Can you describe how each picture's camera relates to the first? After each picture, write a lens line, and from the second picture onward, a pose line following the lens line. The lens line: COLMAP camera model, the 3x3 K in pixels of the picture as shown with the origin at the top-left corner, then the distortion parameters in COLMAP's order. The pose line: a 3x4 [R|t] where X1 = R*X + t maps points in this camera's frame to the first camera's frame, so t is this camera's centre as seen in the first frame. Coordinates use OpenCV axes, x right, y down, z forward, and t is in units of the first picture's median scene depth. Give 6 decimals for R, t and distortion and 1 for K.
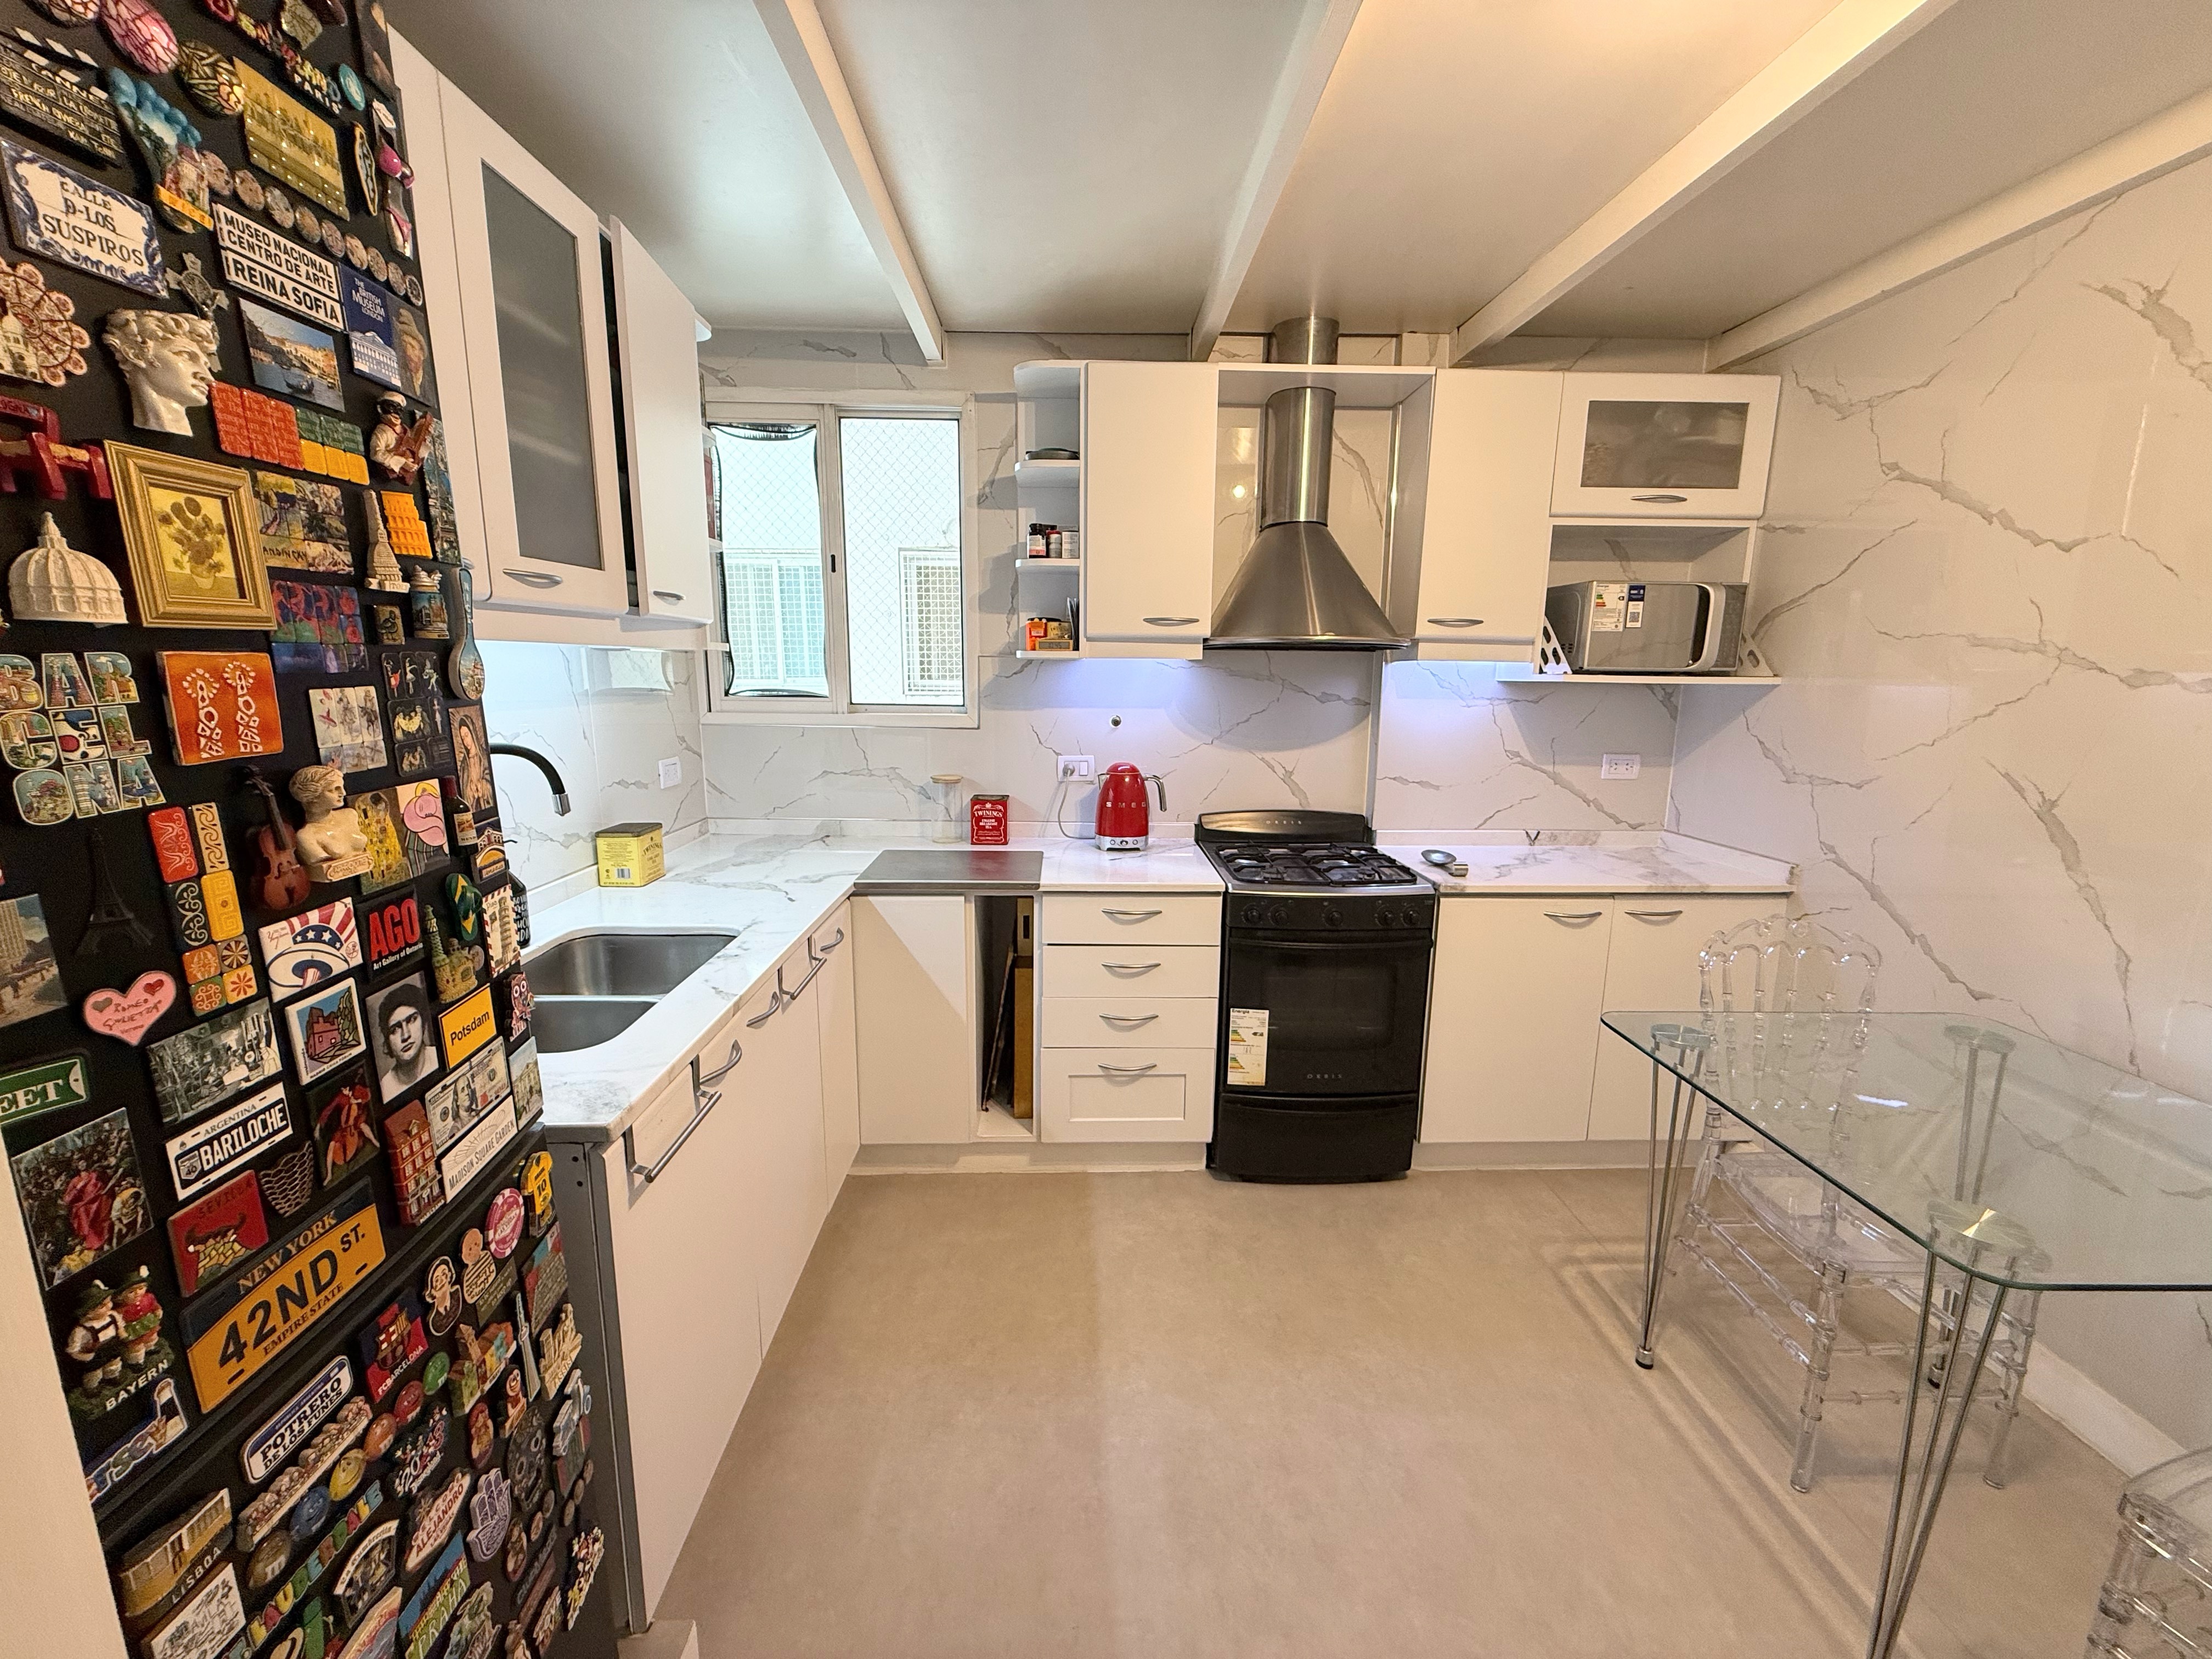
lens RADIAL K [[880.3, 0, 1094.1], [0, 880.3, 829.4], [0, 0, 1]] dist [0.000883, -0.000743]
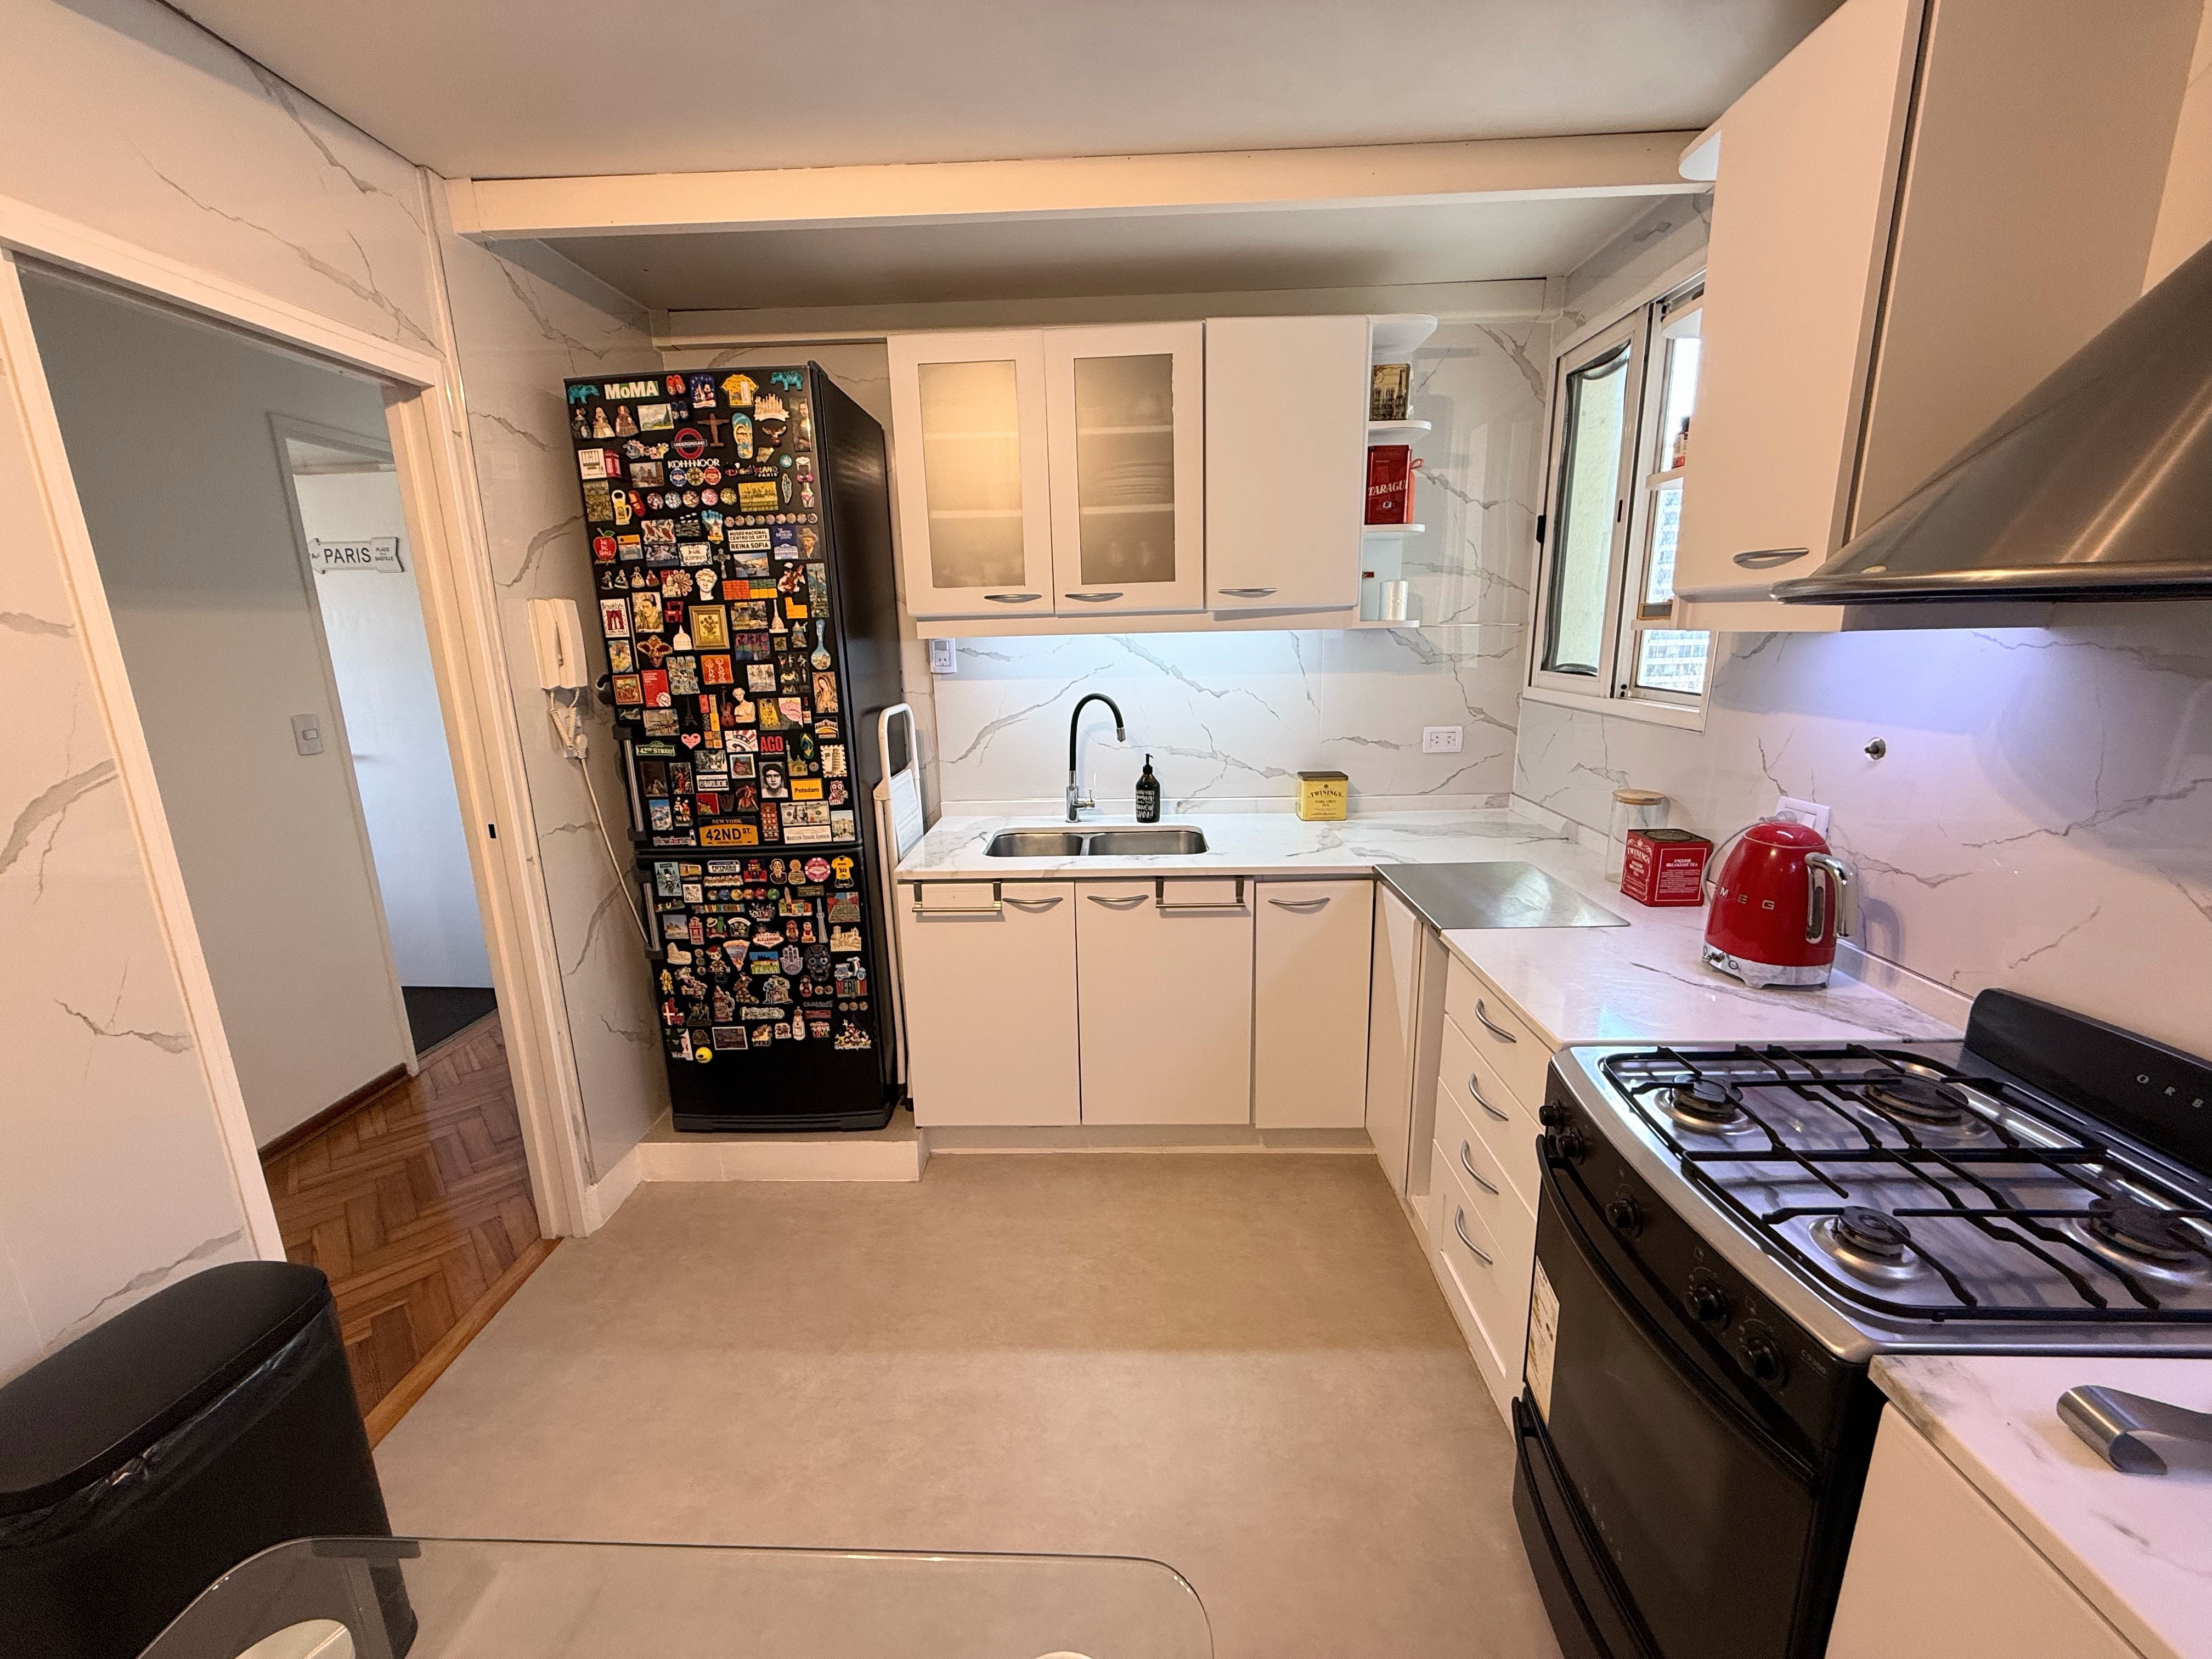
lens RADIAL K [[880.3, 0, 1100.4], [0, 880.3, 831.4], [0, 0, 1]] dist [0.000883, -0.000743]
pose [[-0.057980, 0.217001, -0.974448, 2.224389], [-0.160858, 0.961305, 0.223645, -0.472387], [0.985273, 0.169715, -0.020830, 2.285953]]
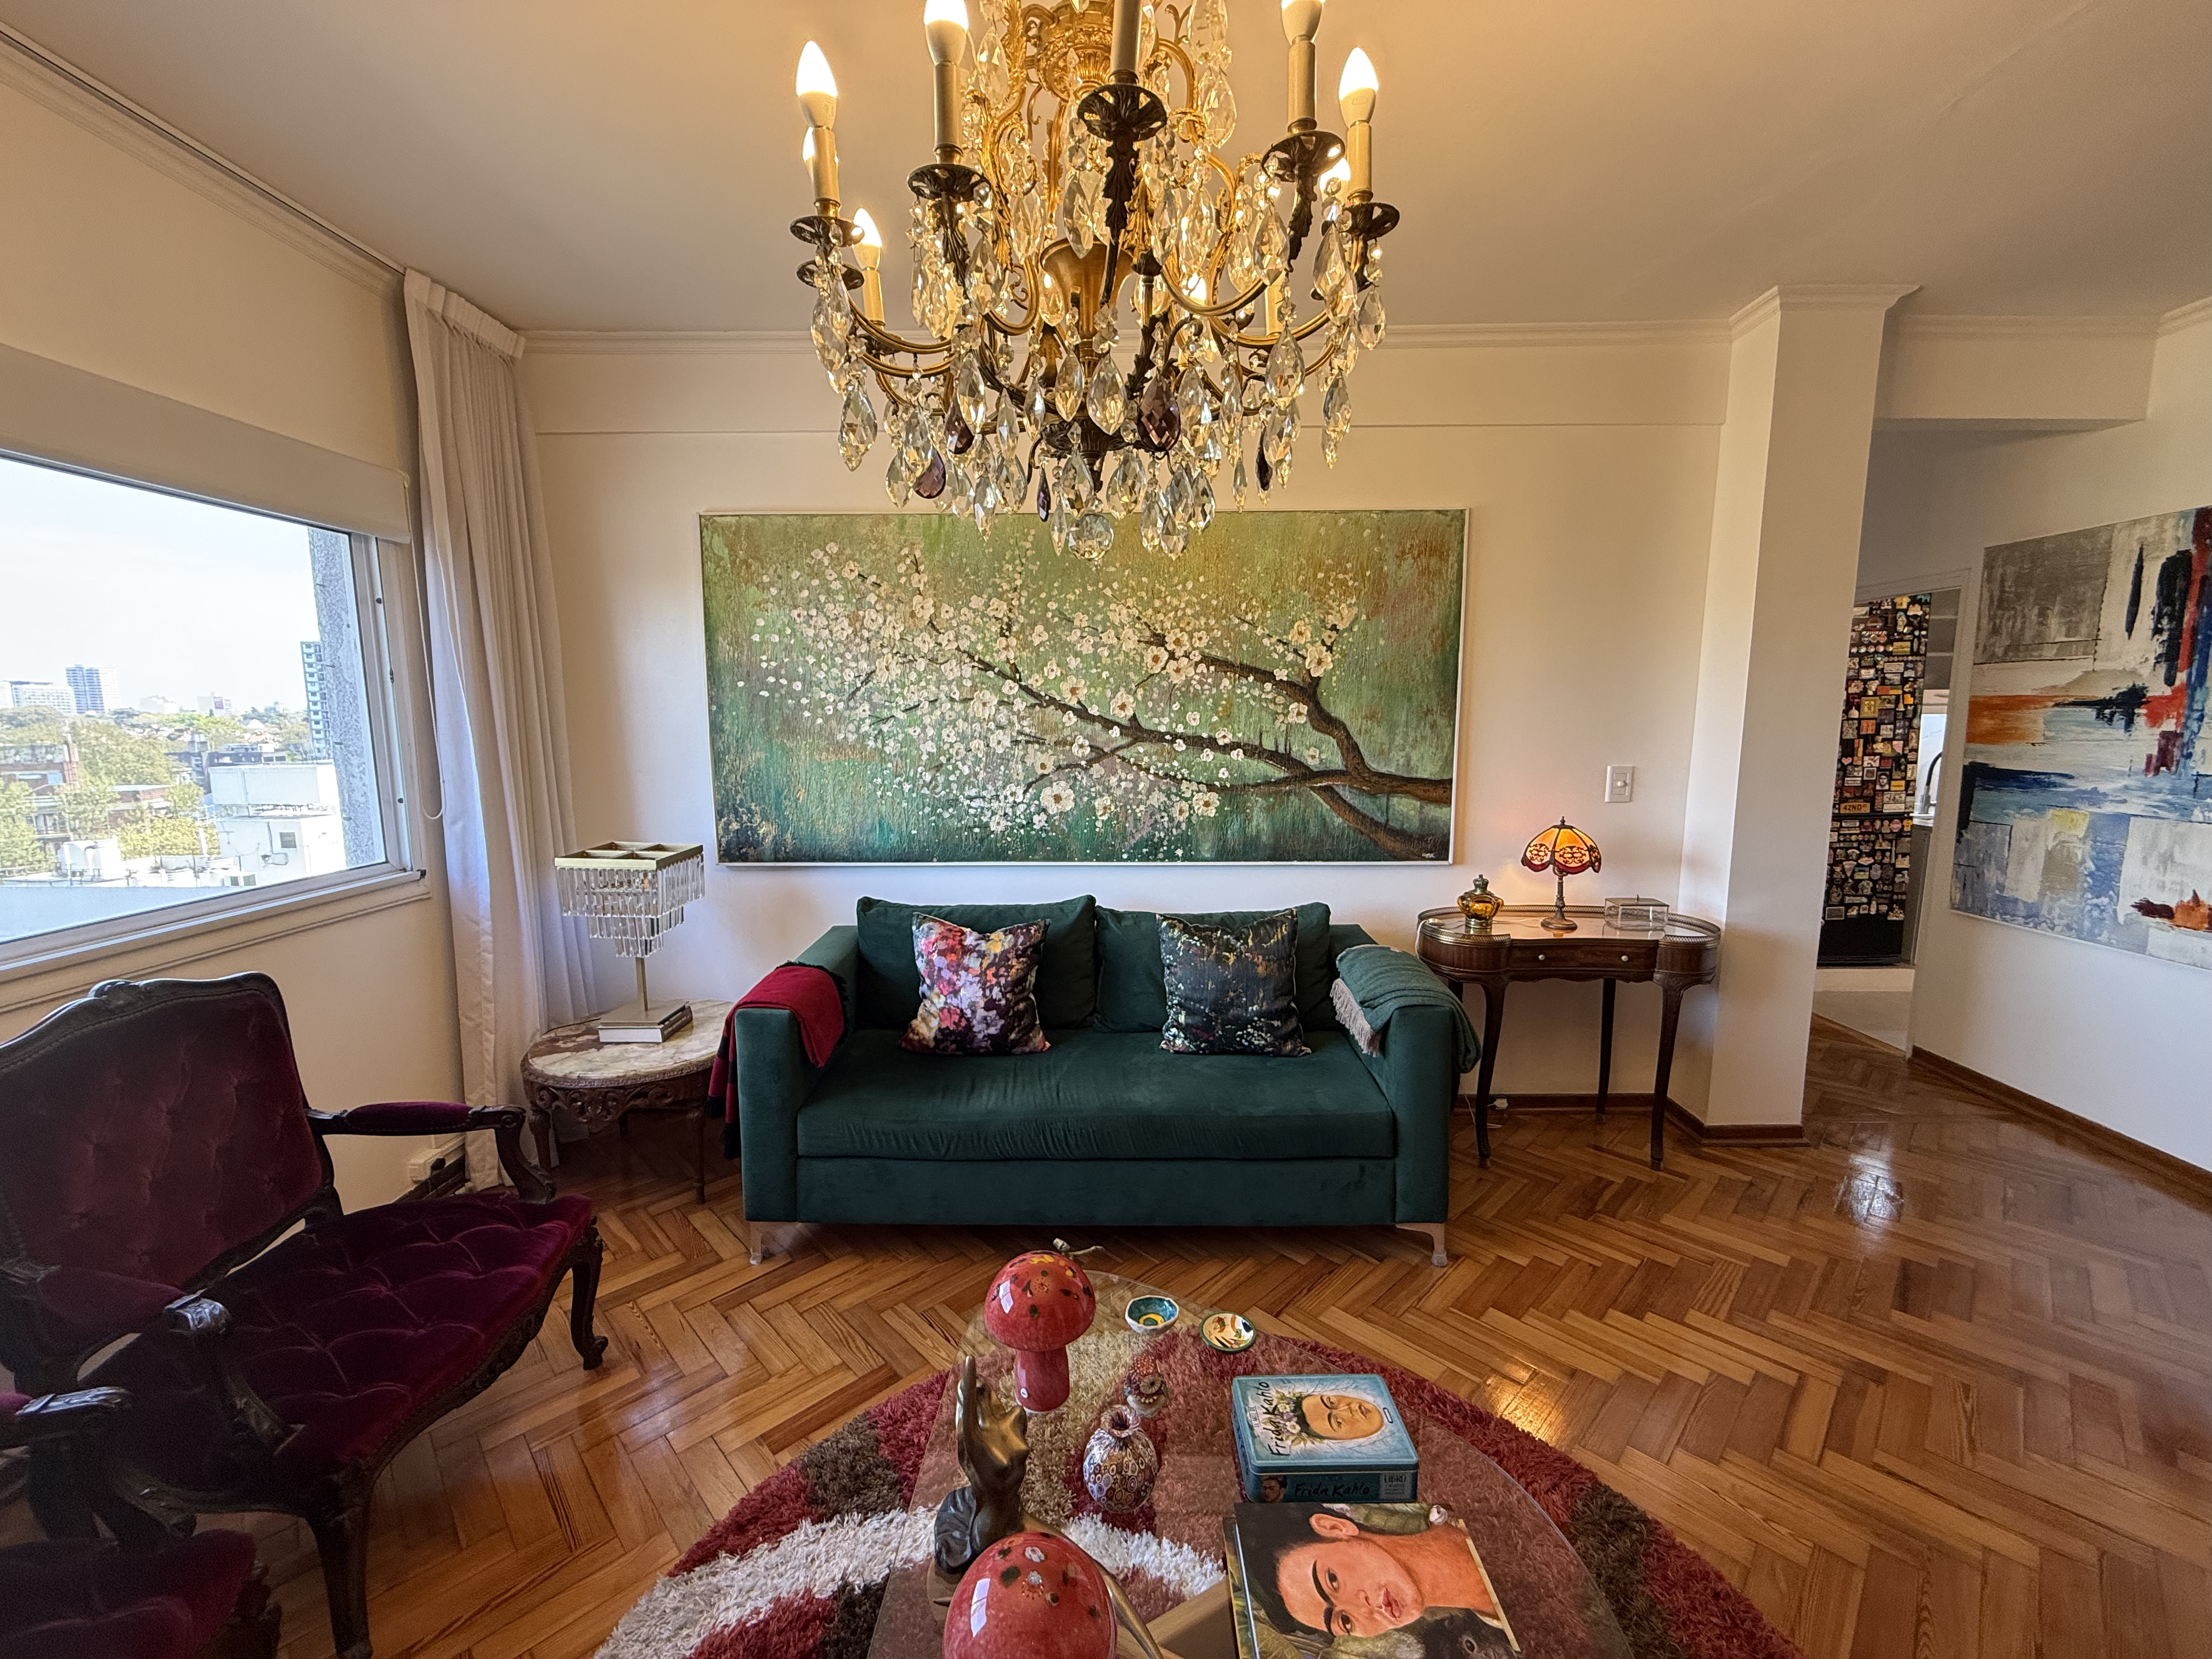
lens RADIAL K [[880.3, 0, 1104.3], [0, 880.3, 826.6], [0, 0, 1]] dist [0.000883, -0.000743]
pose [[-0.034233, 0.117440, -0.992490, 5.846416], [-0.179678, 0.976168, 0.121706, 0.812606], [0.983130, 0.182495, -0.012316, -4.449821]]
